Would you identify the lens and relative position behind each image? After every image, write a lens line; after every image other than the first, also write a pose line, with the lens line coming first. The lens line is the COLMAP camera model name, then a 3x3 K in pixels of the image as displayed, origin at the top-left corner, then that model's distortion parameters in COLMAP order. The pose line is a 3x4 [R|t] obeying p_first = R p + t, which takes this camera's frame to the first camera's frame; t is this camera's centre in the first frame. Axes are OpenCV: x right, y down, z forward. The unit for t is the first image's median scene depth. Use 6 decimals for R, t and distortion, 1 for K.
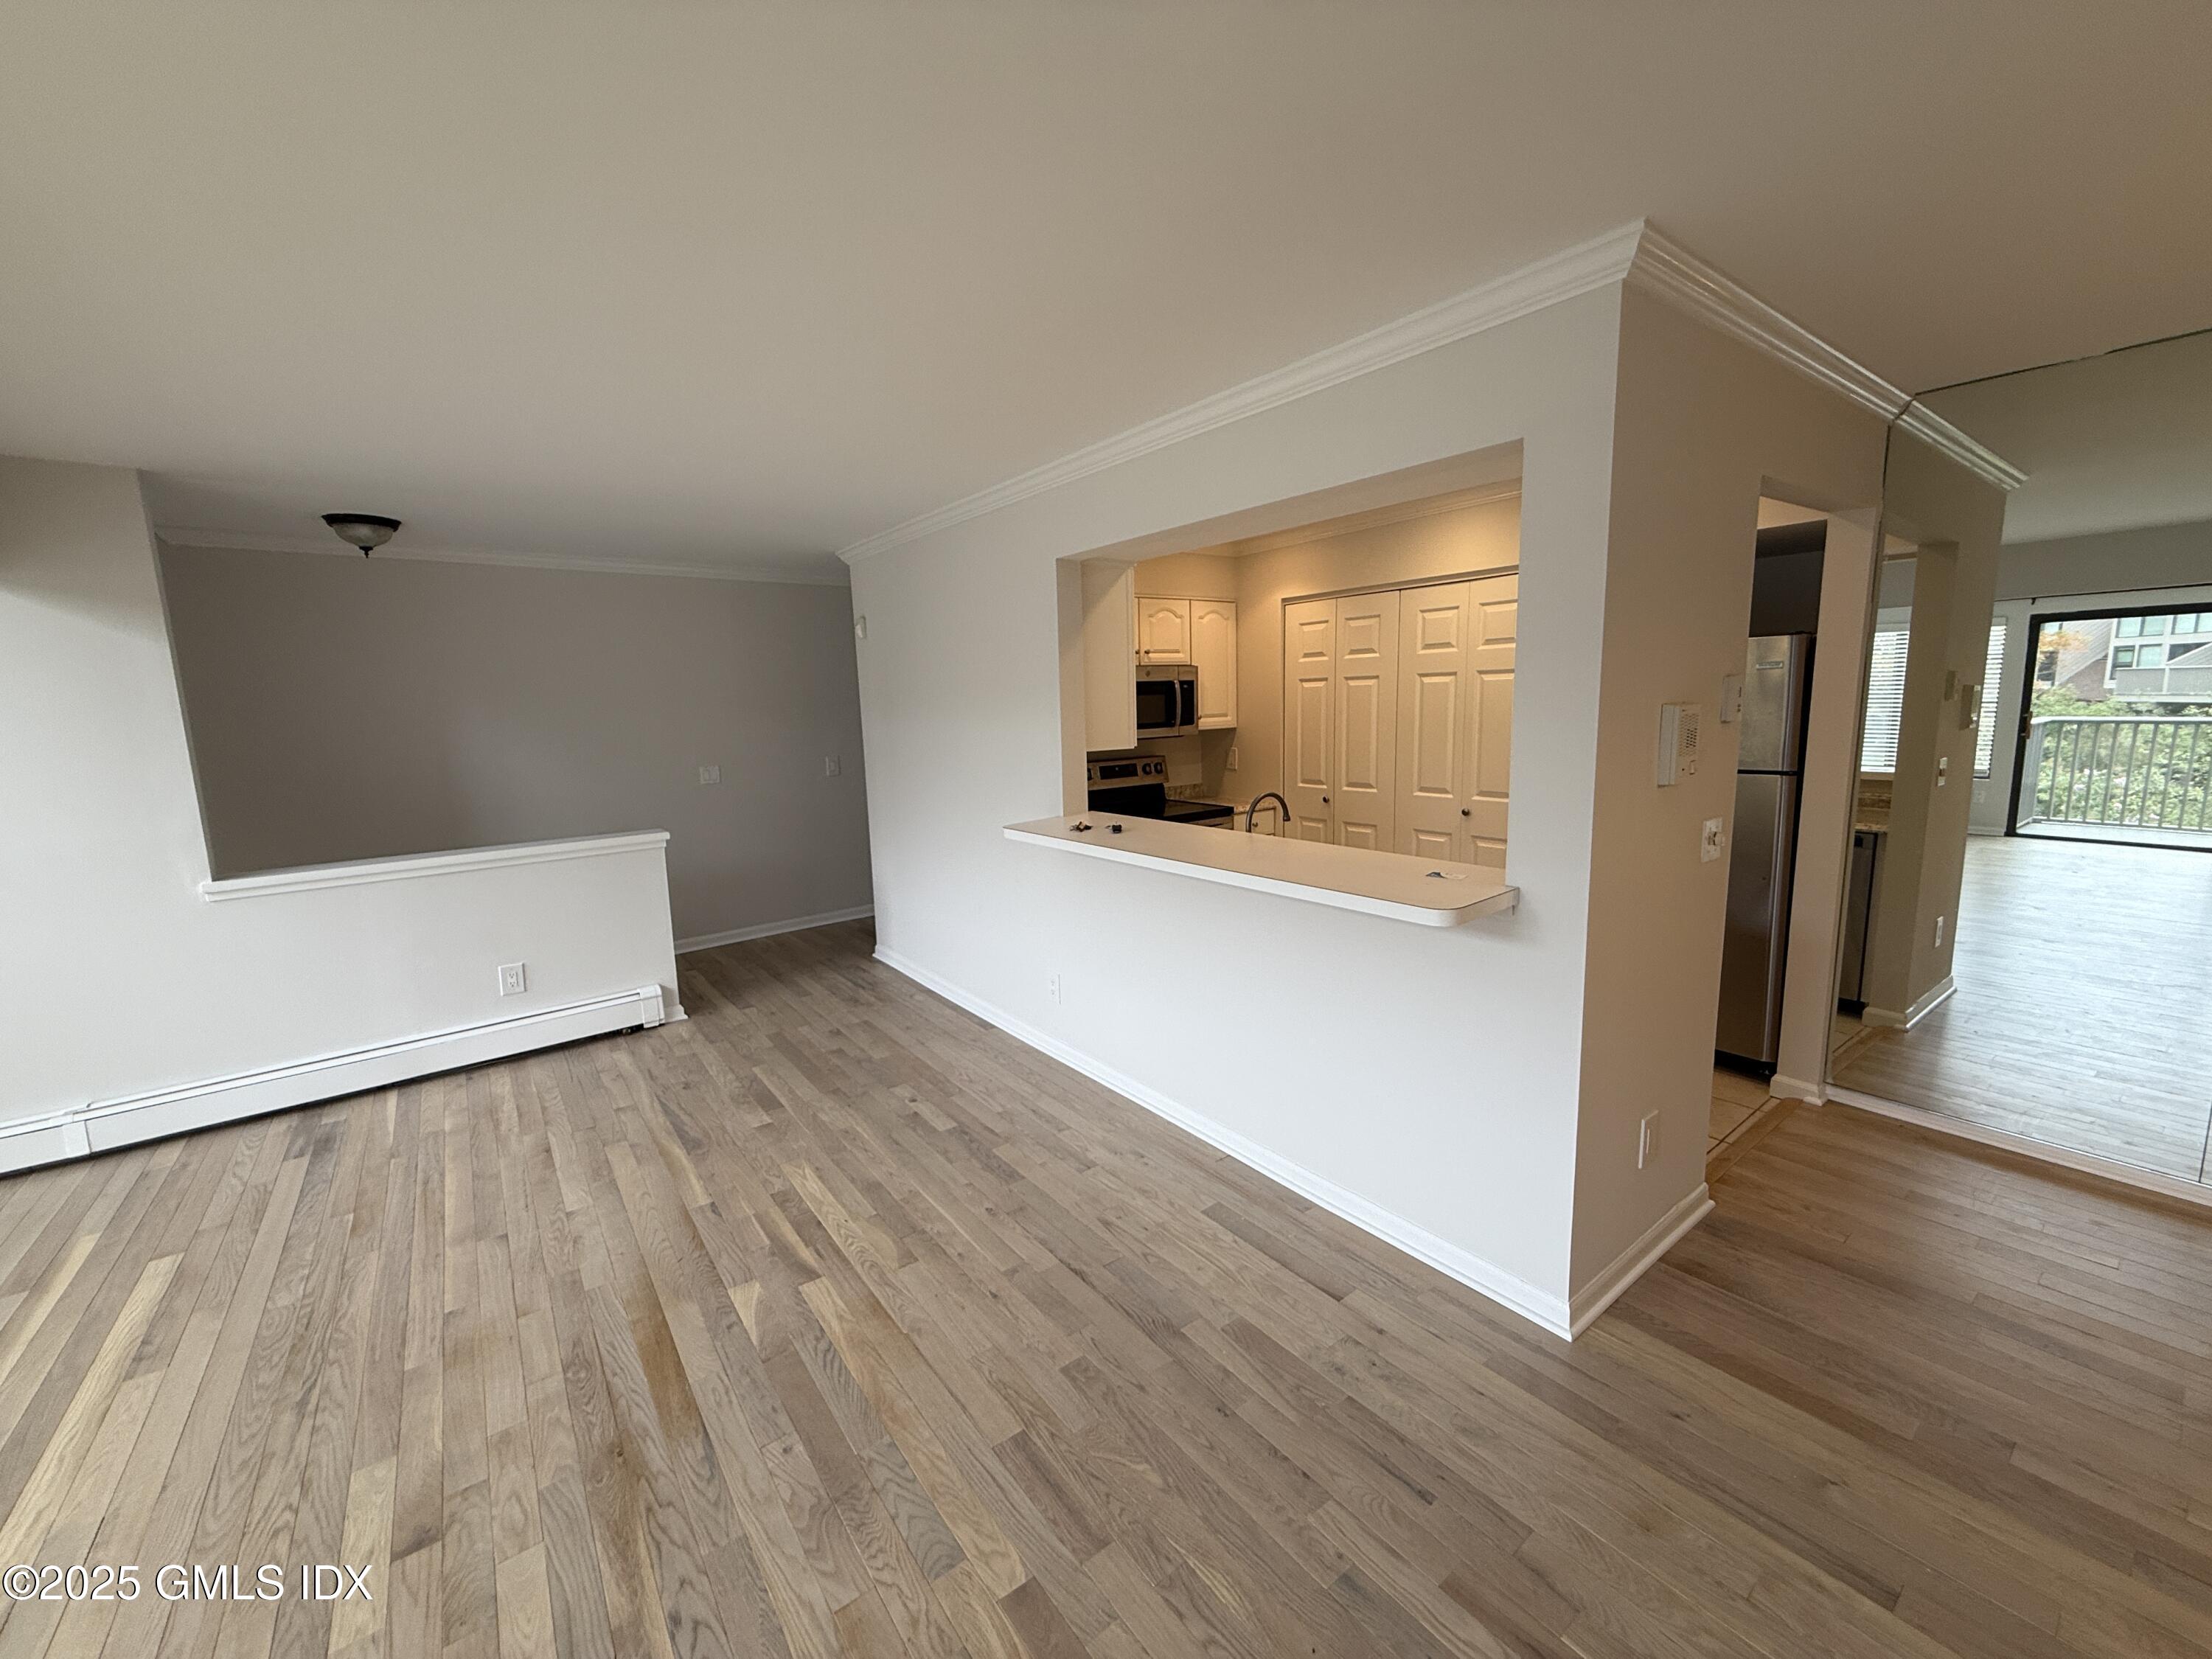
lens RADIAL K [[880.6, 0, 1106.0], [0, 880.6, 829.5], [0, 0, 1]] dist [0.000927, 0.000011]
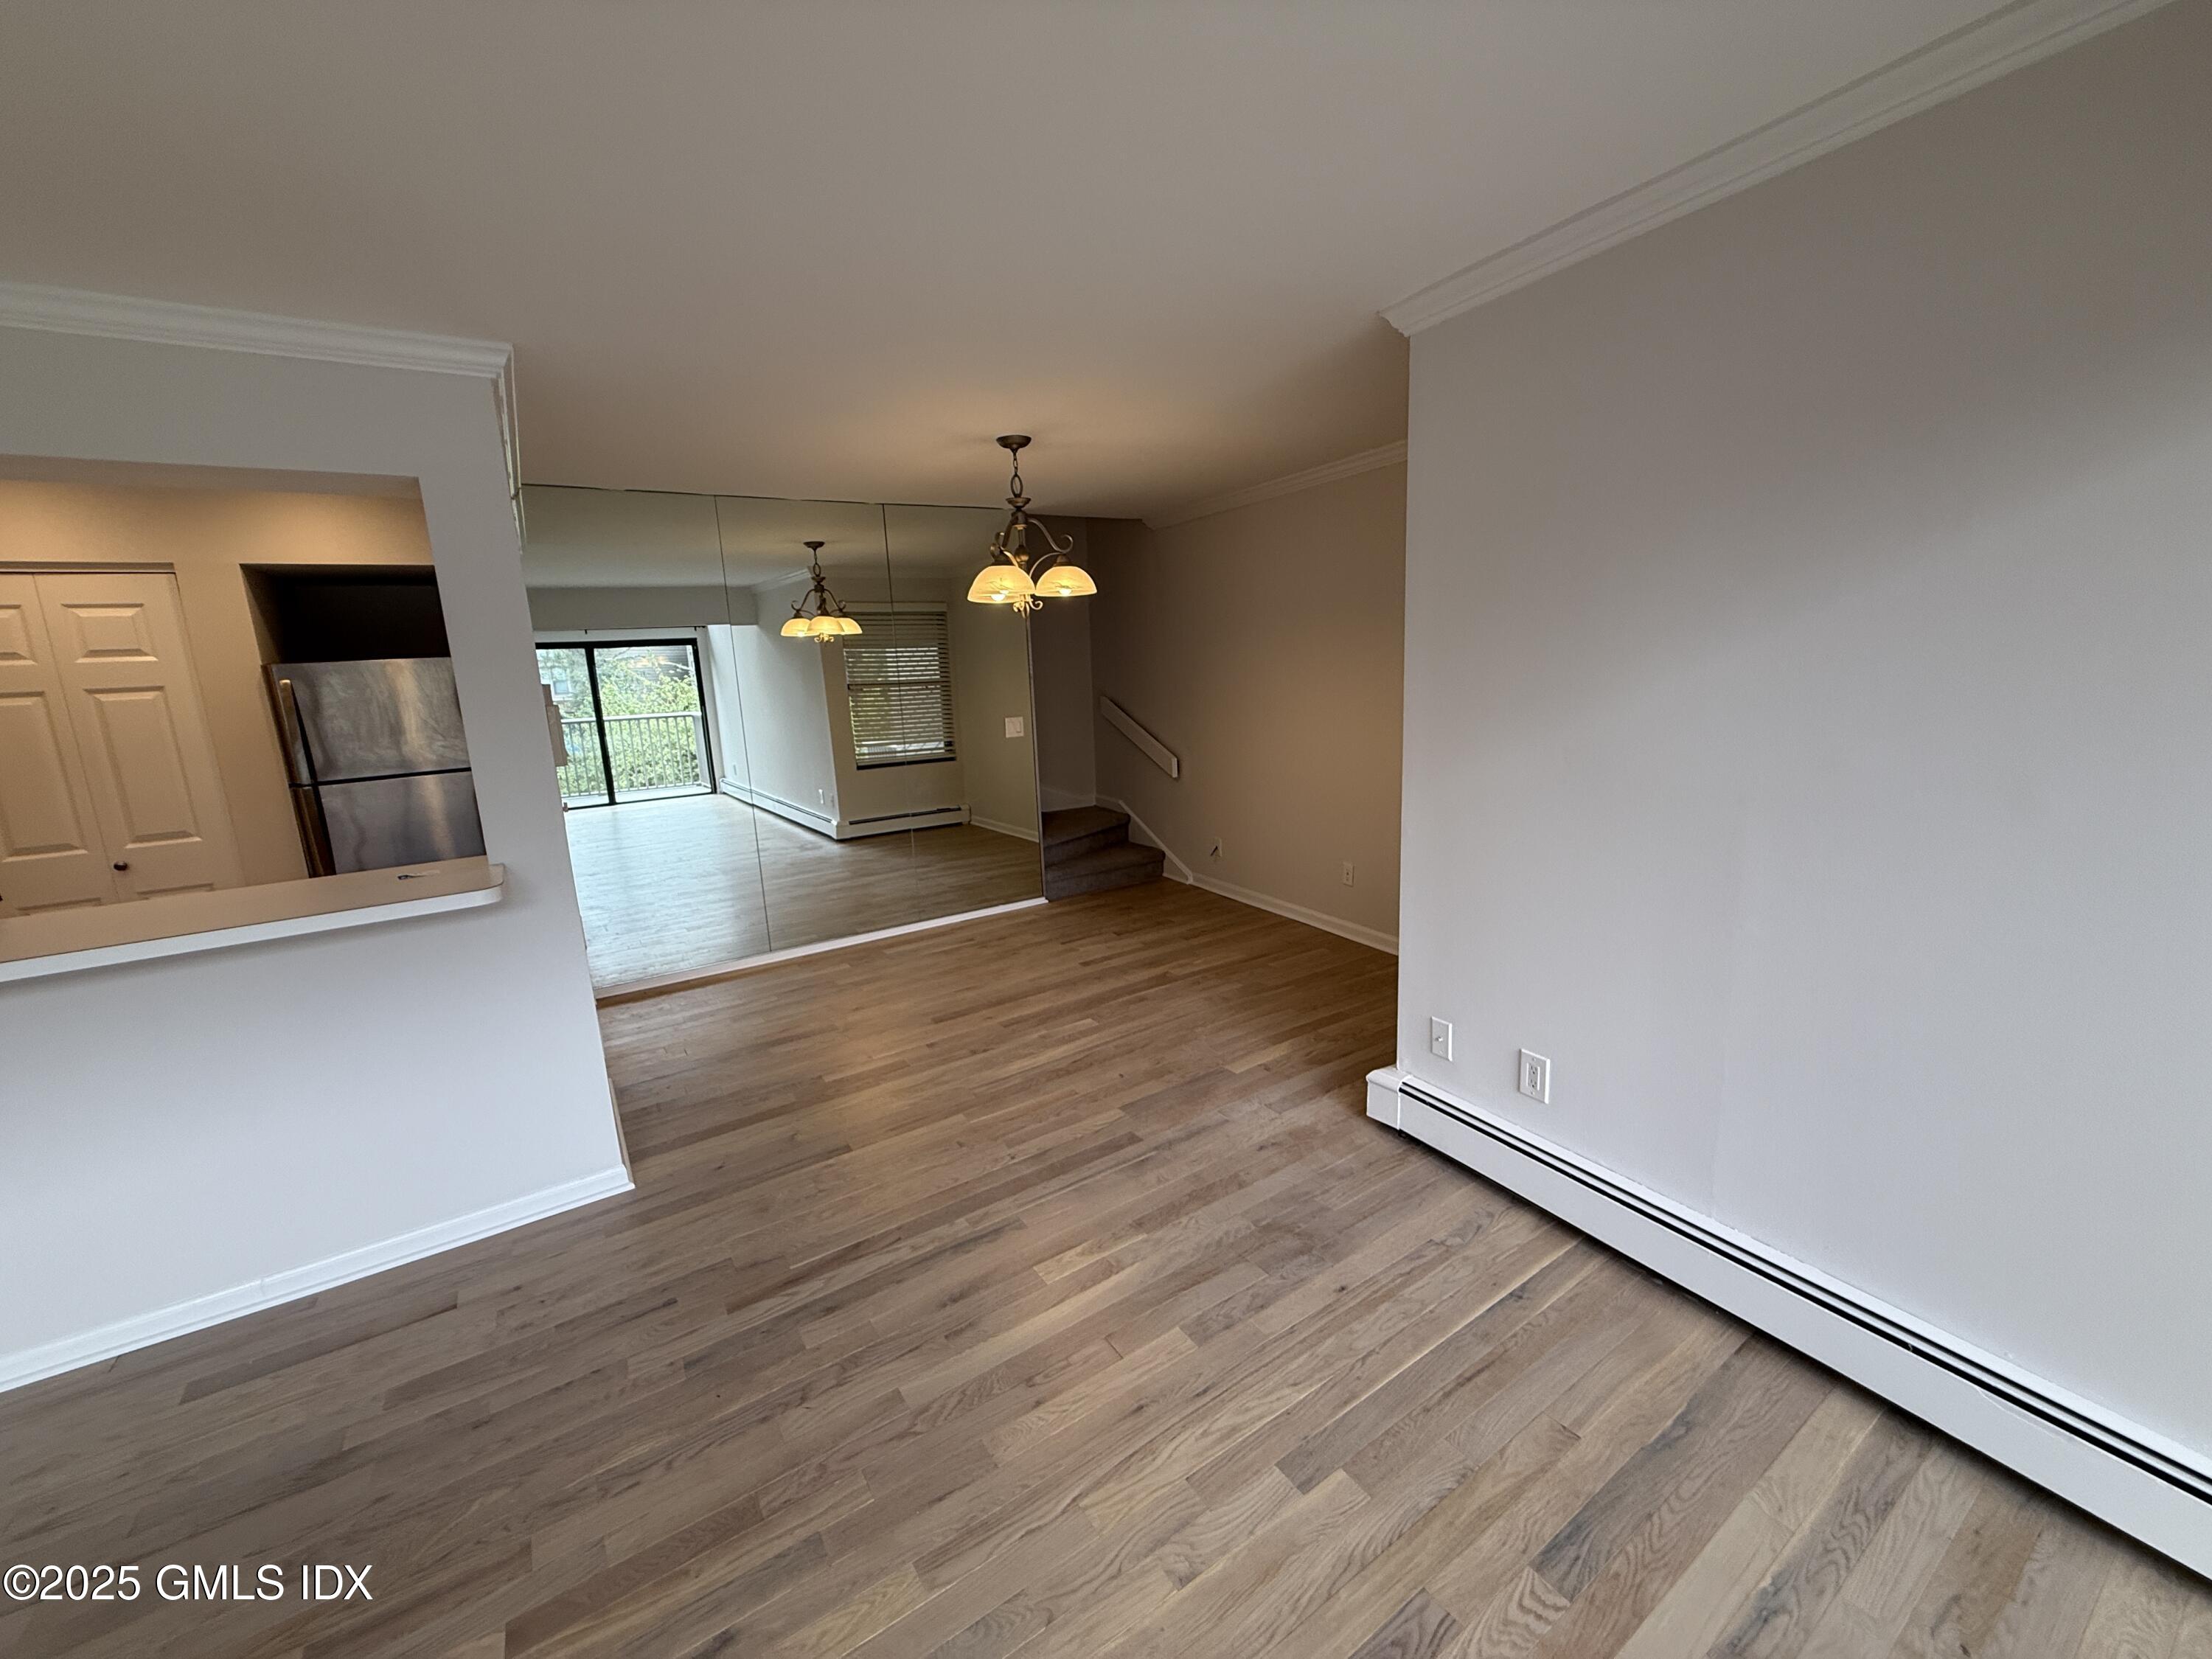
lens RADIAL K [[880.6, 0, 1106.0], [0, 880.6, 829.5], [0, 0, 1]] dist [0.000927, 0.000011]
pose [[0.060083, -0.165972, 0.984298, -0.610106], [0.194638, 0.969100, 0.151528, 0.001436], [-0.979033, 0.182478, 0.090531, 0.092437]]
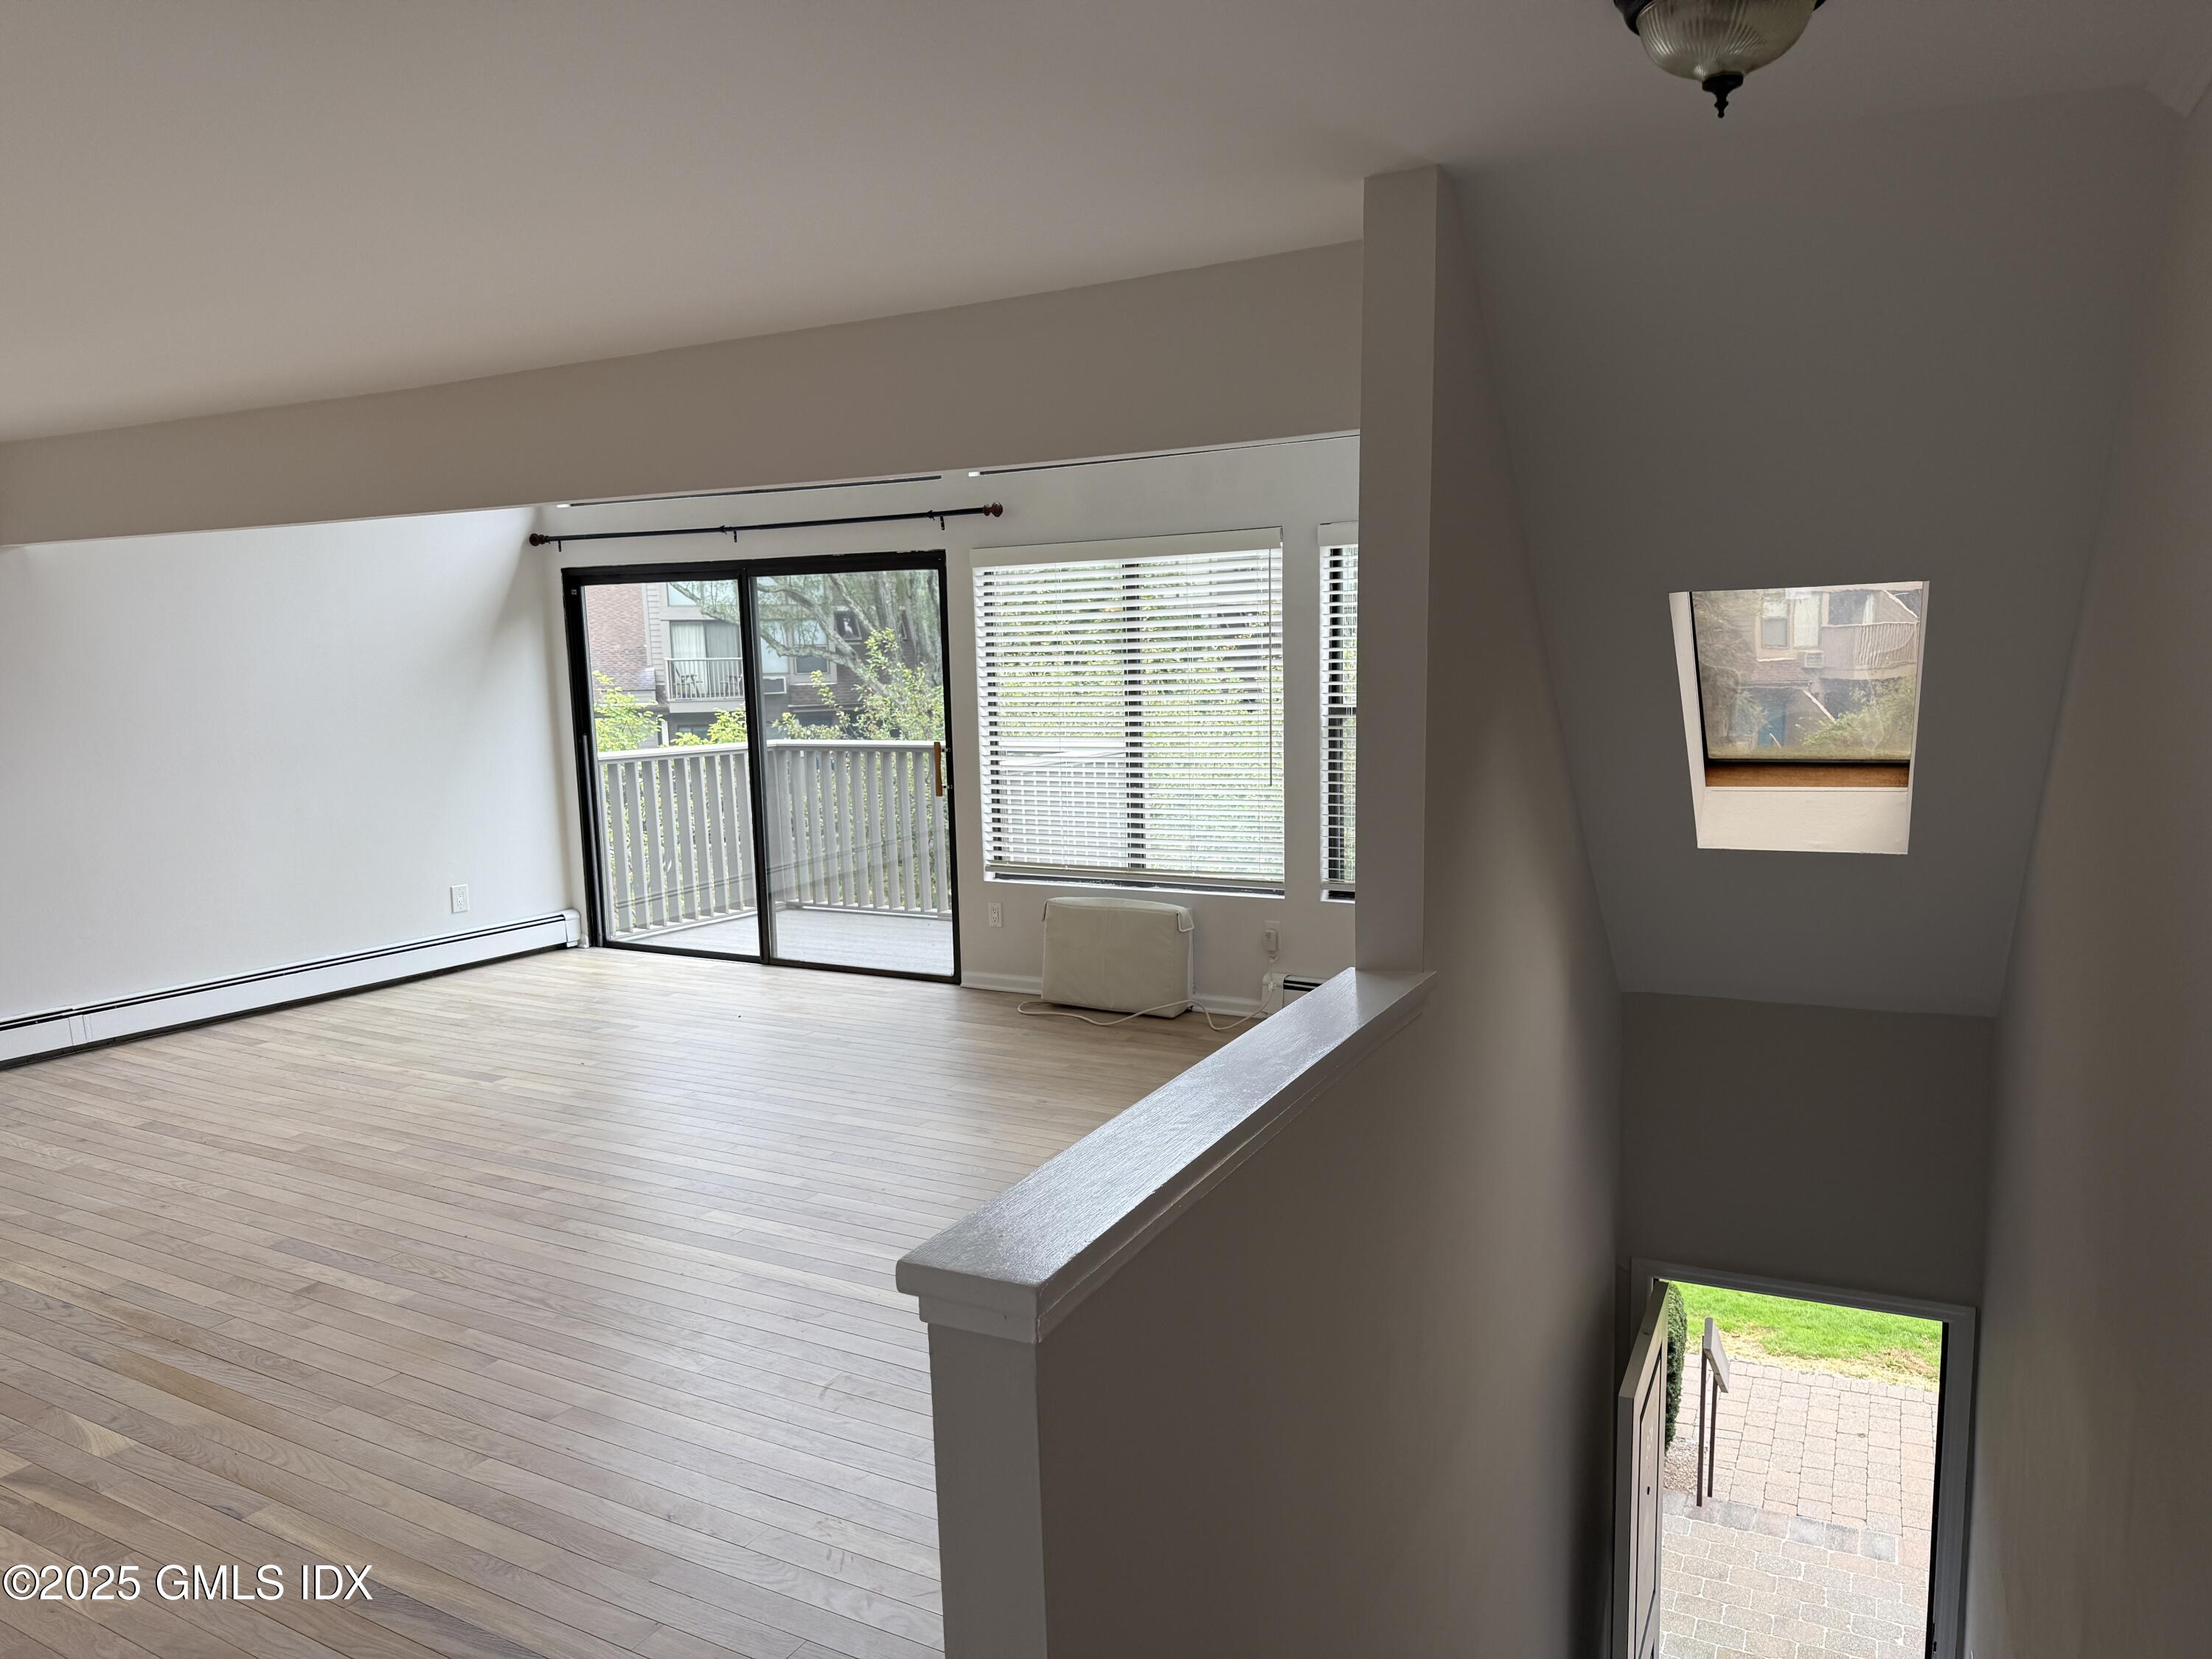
lens RADIAL K [[1556.6, 0, 1106.0], [0, 1556.6, 829.5], [0, 0, 1]] dist [0.081801, -0.085161]
pose [[-0.917262, 0.095452, -0.386676, -0.790971], [-0.015511, 0.961559, 0.274159, -0.431247], [0.397981, 0.257473, -0.880522, 2.664546]]
